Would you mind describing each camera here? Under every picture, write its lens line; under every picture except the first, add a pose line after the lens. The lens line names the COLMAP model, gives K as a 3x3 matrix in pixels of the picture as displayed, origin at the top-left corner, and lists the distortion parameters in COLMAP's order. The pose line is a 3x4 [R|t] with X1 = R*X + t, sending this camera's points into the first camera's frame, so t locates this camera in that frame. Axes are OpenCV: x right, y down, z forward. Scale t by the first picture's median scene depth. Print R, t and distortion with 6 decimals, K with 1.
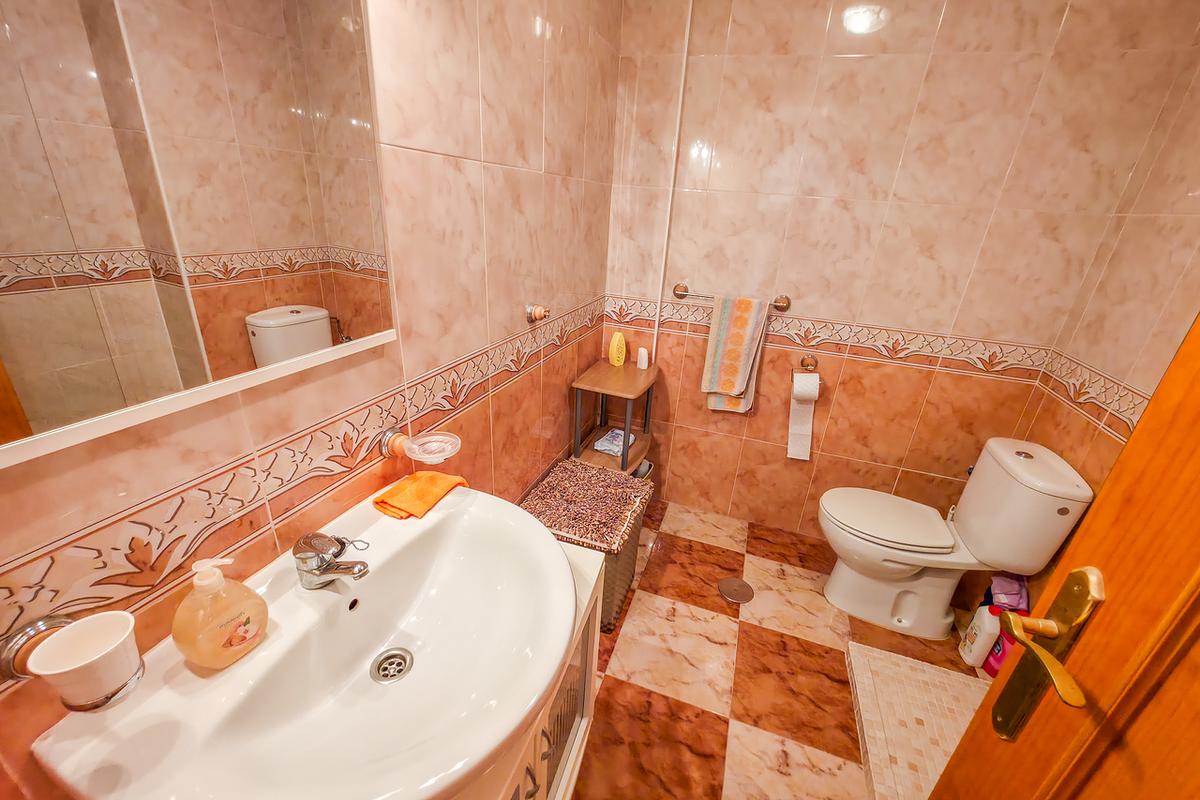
lens RADIAL K [[472.6, 0, 603.2], [0, 472.6, 404.5], [0, 0, 1]] dist [-0.006647, 0.001333]
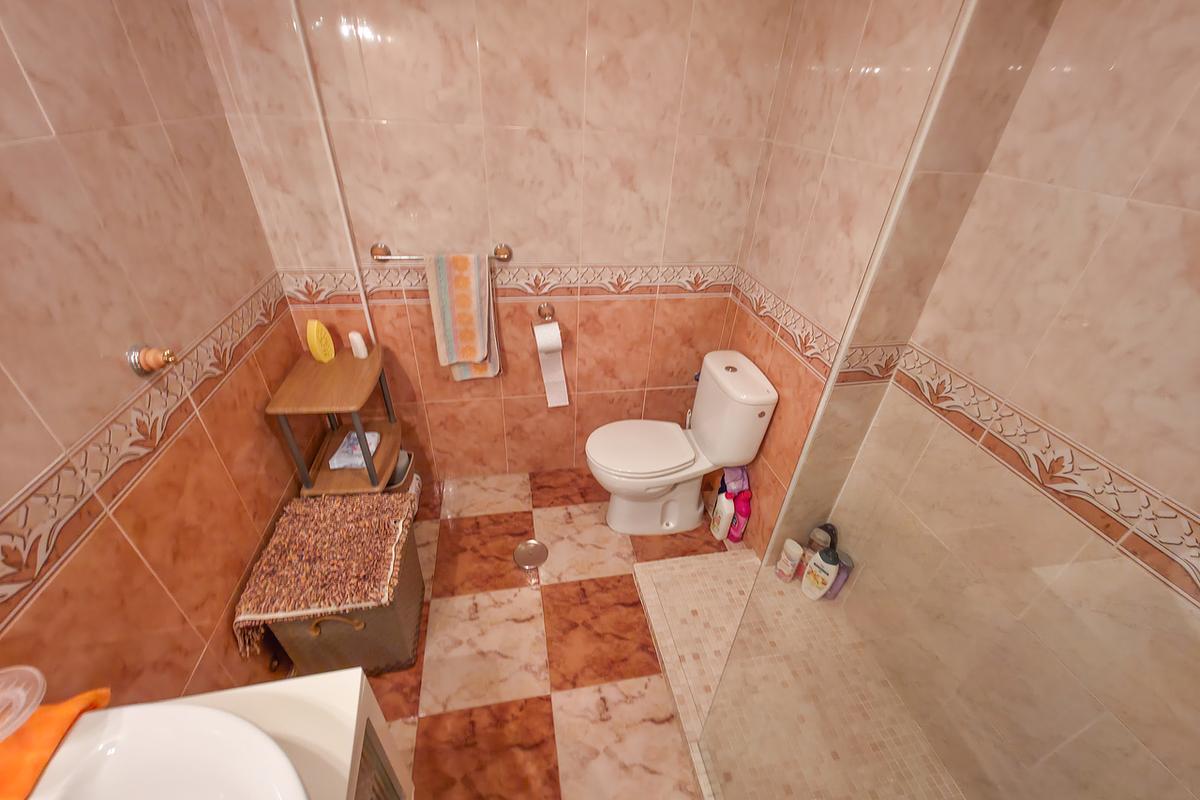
lens RADIAL K [[472.6, 0, 603.8], [0, 472.6, 402.1], [0, 0, 1]] dist [-0.006647, 0.001333]
pose [[0.864117, -0.293384, 0.408934, 0.109722], [0.198900, 0.945449, 0.258003, -0.161018], [-0.462320, -0.141608, 0.875333, 0.100488]]
